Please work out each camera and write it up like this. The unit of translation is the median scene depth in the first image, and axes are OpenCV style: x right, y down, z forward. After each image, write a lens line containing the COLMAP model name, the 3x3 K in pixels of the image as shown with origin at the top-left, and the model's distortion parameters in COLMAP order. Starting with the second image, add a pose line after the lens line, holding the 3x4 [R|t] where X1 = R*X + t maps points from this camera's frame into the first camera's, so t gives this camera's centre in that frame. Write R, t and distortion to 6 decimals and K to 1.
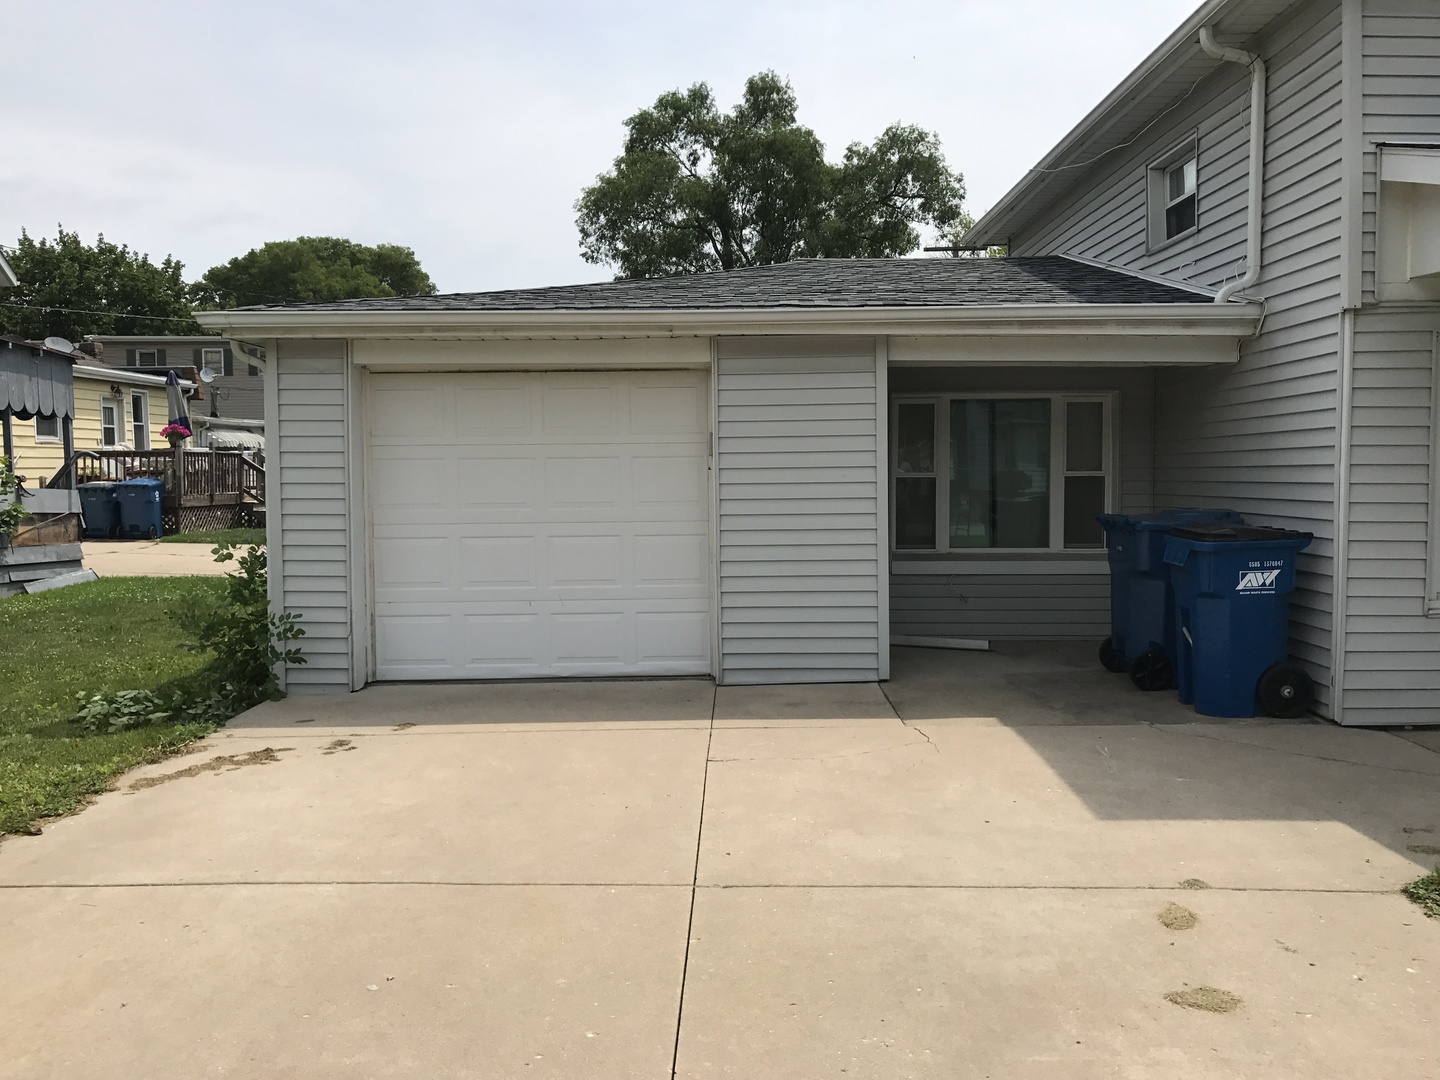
lens RADIAL K [[1215.9, 0, 728.9], [0, 1215.9, 545.0], [0, 0, 1]] dist [0.037276, -0.083685]
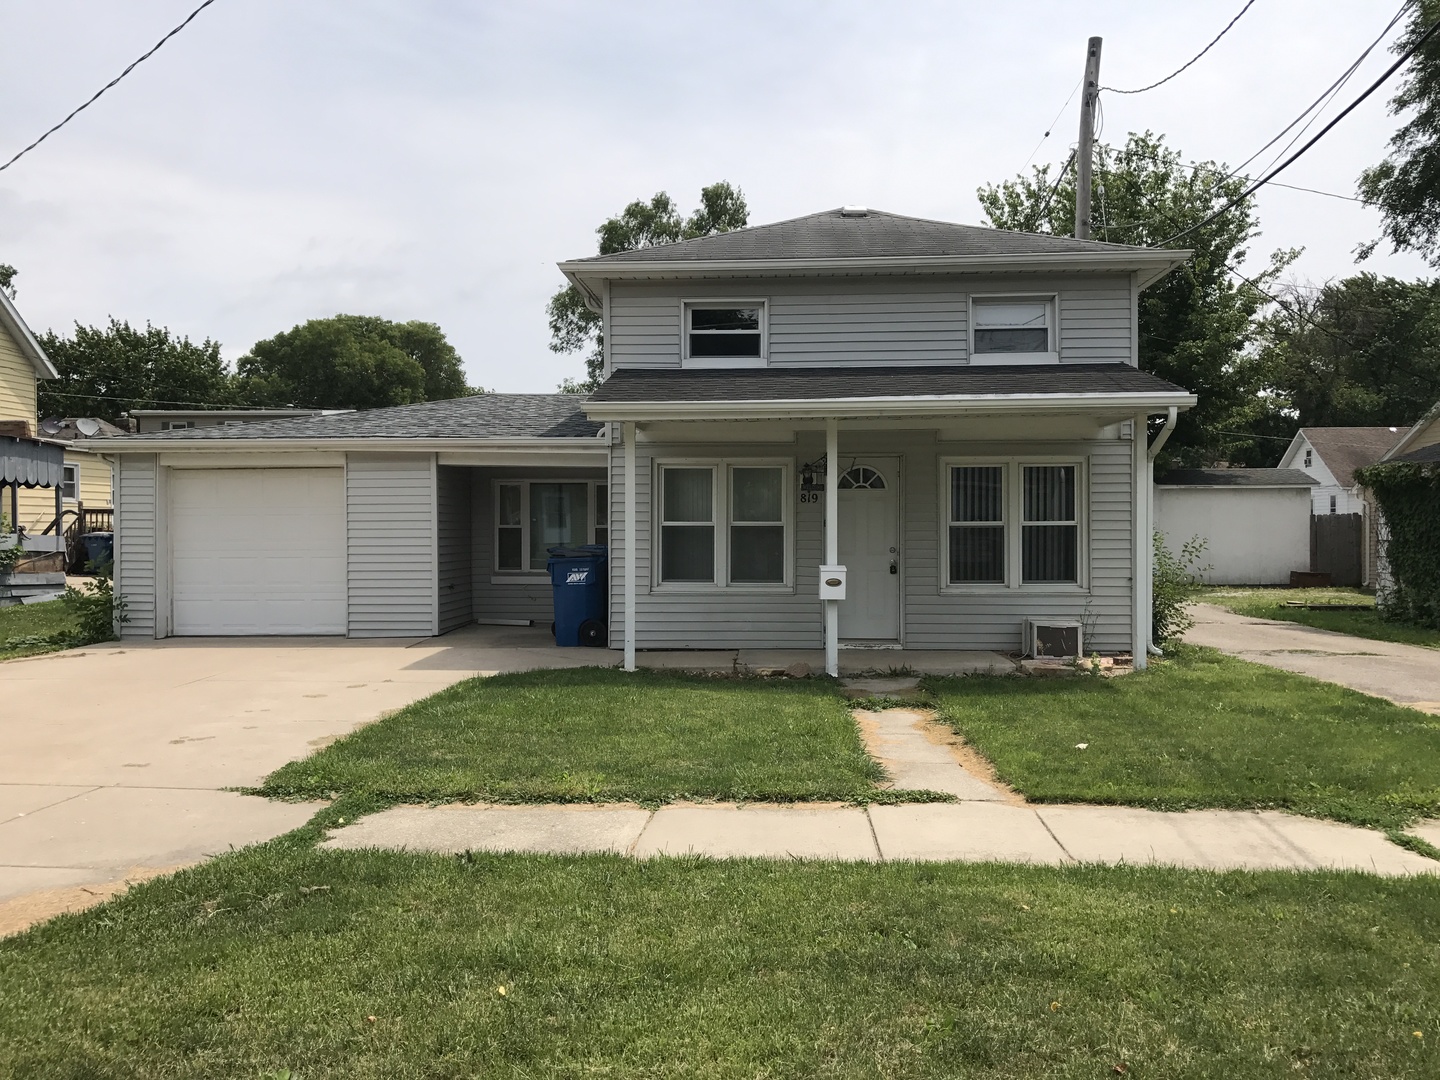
lens RADIAL K [[1163.4, 0, 720.0], [0, 1163.4, 540.0], [0, 0, 1]] dist [-0.013132, -0.007784]
pose [[0.999694, 0.005631, -0.024074, 0.297389], [-0.006869, 0.998641, -0.051671, 0.026816], [0.023751, 0.051821, 0.998374, -0.379500]]
